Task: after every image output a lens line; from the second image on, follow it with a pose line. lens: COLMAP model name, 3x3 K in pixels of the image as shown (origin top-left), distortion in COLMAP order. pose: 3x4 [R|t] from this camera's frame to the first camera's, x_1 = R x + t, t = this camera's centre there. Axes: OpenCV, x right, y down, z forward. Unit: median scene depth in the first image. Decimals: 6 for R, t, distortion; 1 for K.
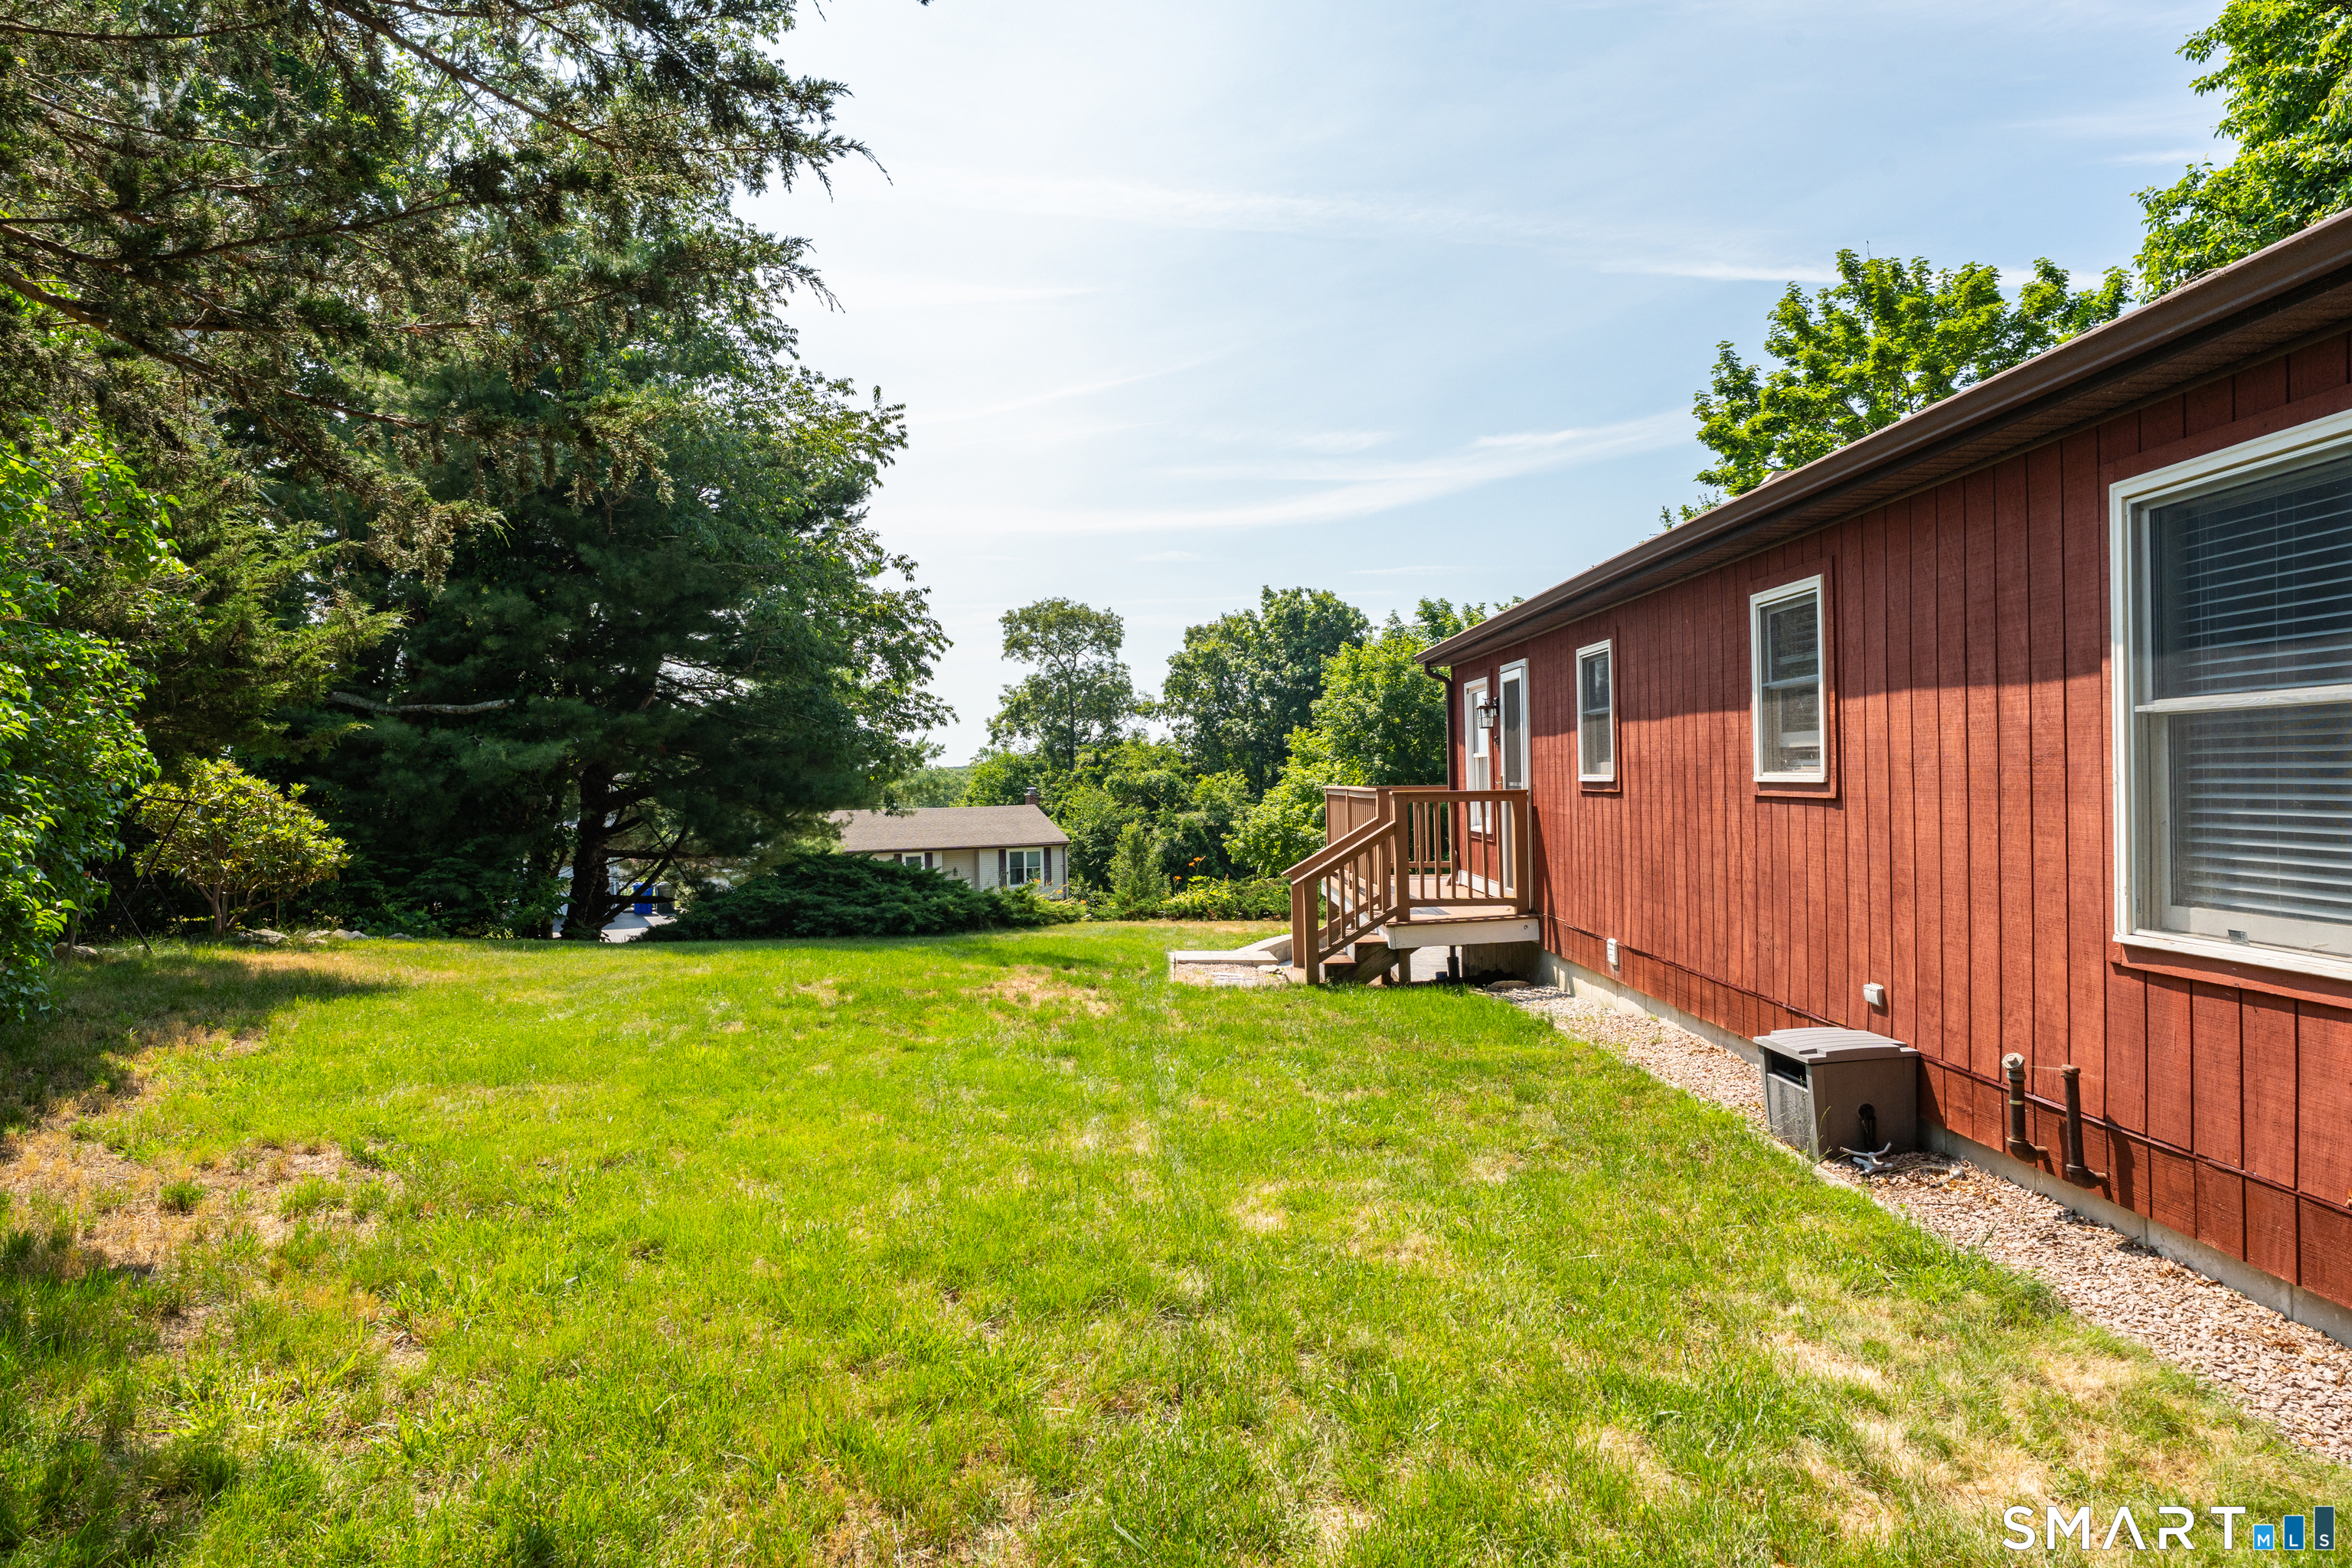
lens RADIAL K [[1441.3, 0, 1176.2], [0, 1441.3, 786.6], [0, 0, 1]] dist [-0.001001, -0.000340]
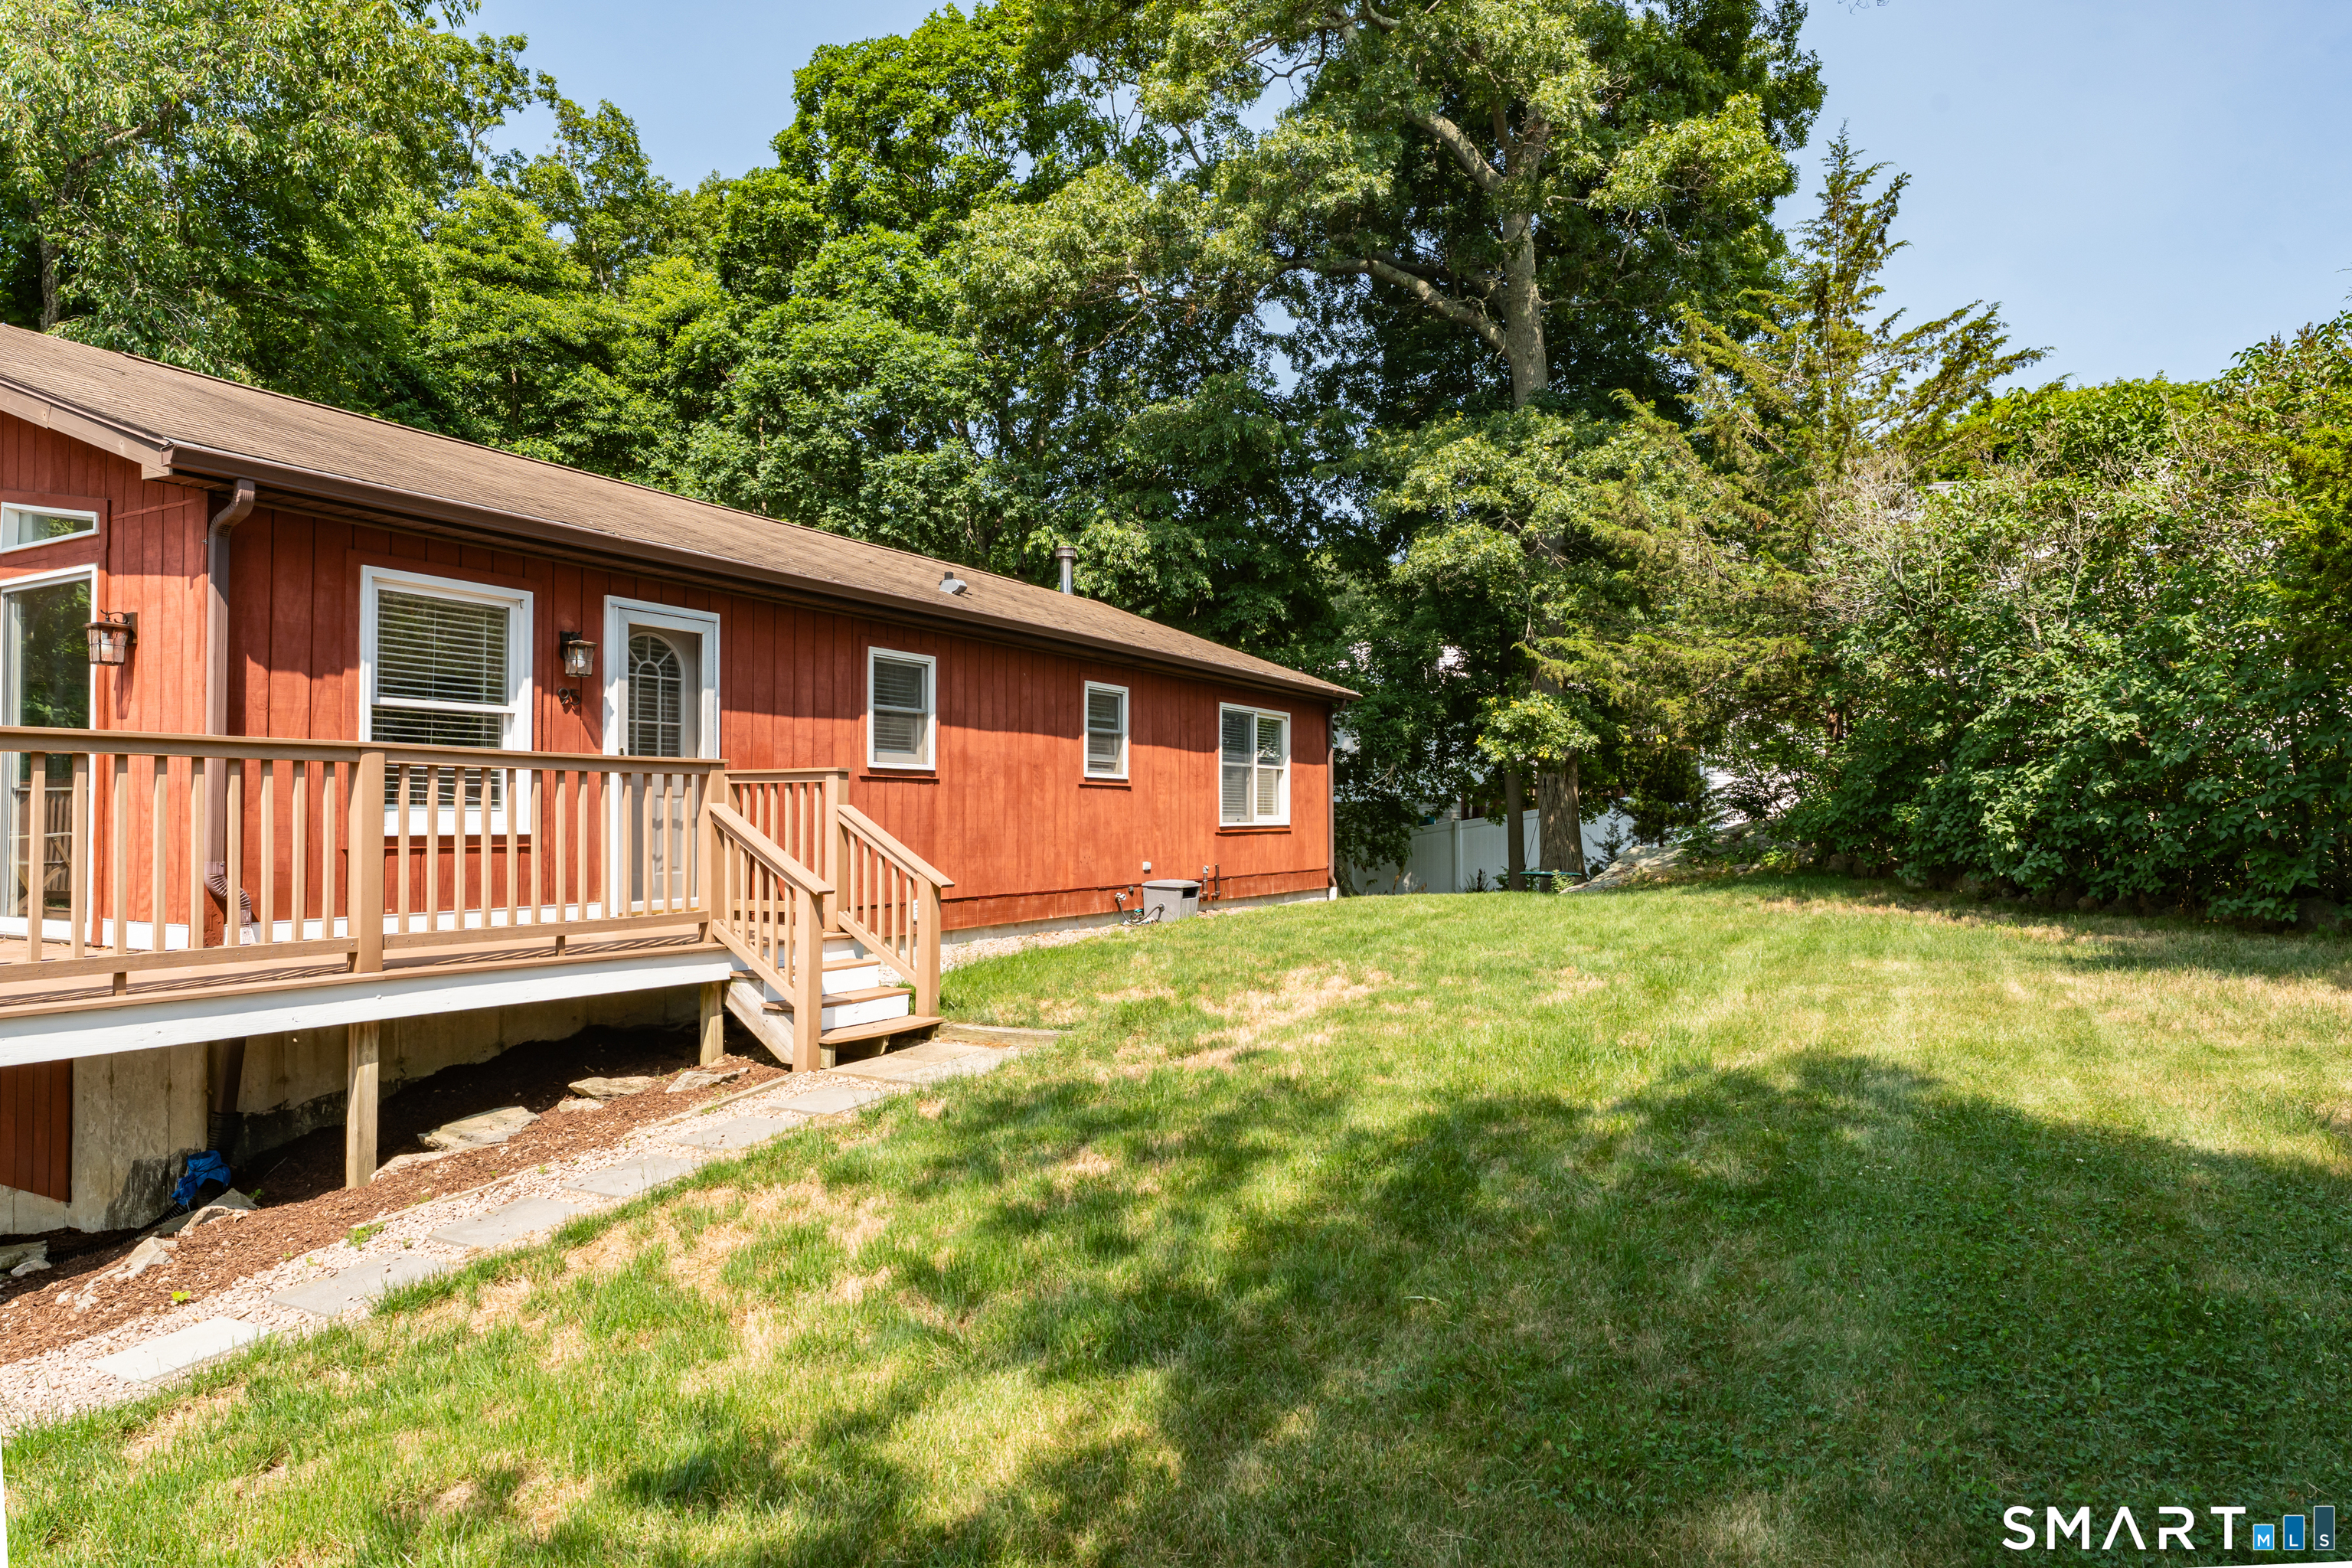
lens RADIAL K [[1364.6, 0, 1198.3], [0, 1364.6, 793.9], [0, 0, 1]] dist [0.018078, -0.009034]
pose [[-0.872383, 0.031454, 0.487810, -0.679555], [0.023394, 0.999471, -0.022608, 0.070878], [-0.488263, -0.008311, -0.872657, 2.783395]]
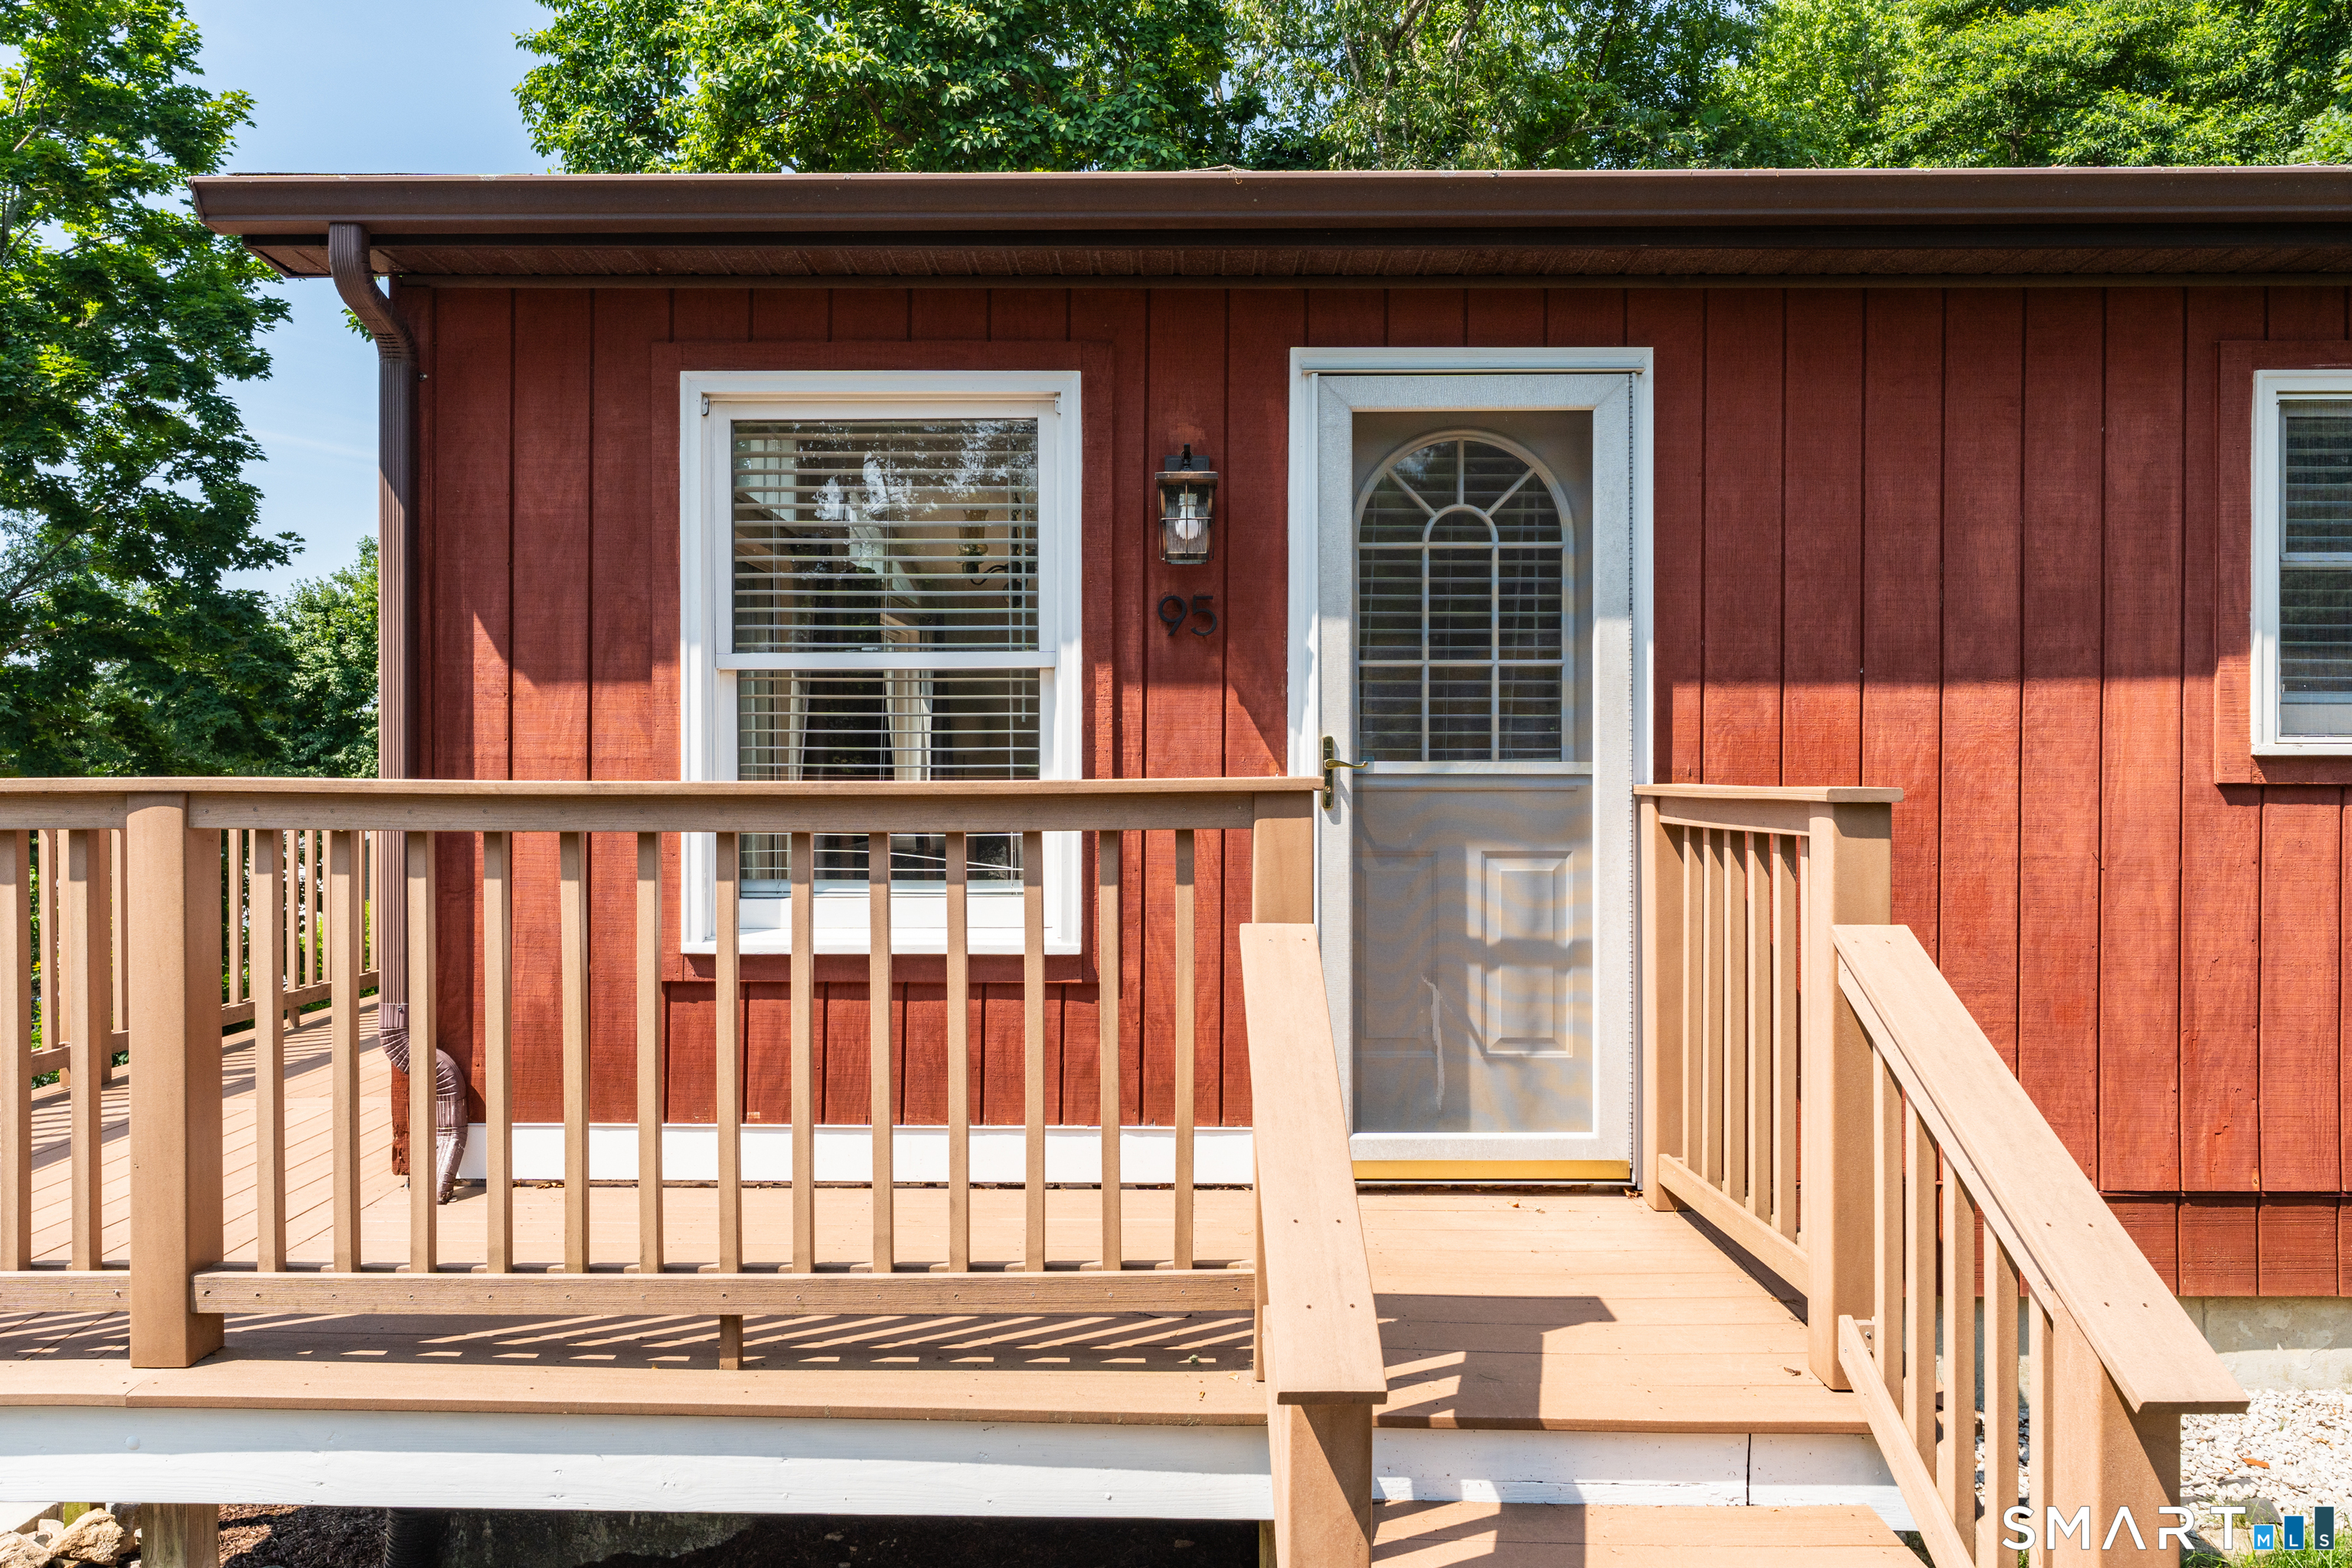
lens RADIAL K [[1552.1, 0, 1159.2], [0, 1552.1, 785.9], [0, 0, 1]] dist [0.002395, 0.009636]
pose [[0.014014, 0.015668, 0.999779, -0.141522], [0.005802, 0.999859, -0.015750, 0.012273], [-0.999885, 0.006021, 0.013921, 1.969450]]
